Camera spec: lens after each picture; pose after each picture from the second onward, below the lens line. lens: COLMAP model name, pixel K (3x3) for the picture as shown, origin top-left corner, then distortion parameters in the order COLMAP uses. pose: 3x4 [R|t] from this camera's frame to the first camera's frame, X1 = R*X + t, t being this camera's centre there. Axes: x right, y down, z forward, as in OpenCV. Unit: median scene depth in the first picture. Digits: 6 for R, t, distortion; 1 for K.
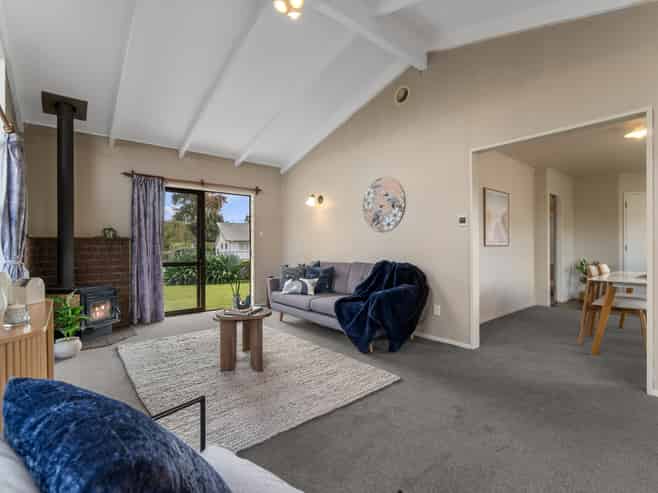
lens RADIAL K [[307.5, 0, 329.0], [0, 307.5, 246.5], [0, 0, 1]] dist [-0.001913, -0.000259]
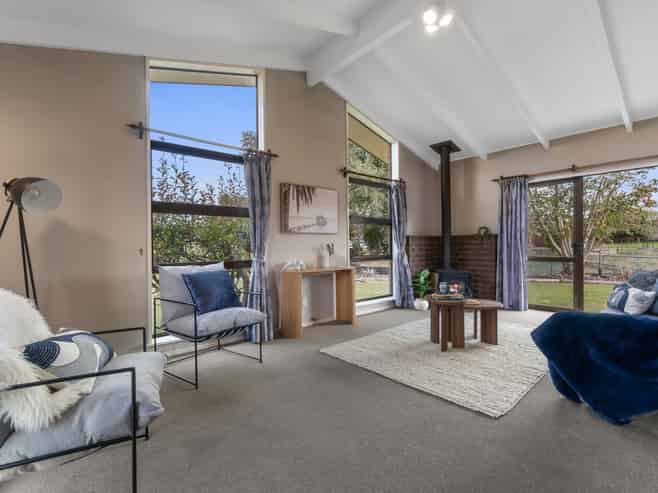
lens RADIAL K [[307.5, 0, 329.0], [0, 307.5, 246.5], [0, 0, 1]] dist [-0.001913, -0.000259]
pose [[0.046754, 0.007375, -0.998879, 0.532460], [0.002432, 0.999969, 0.007497, 0.009793], [0.998903, -0.002780, 0.046735, 0.324413]]
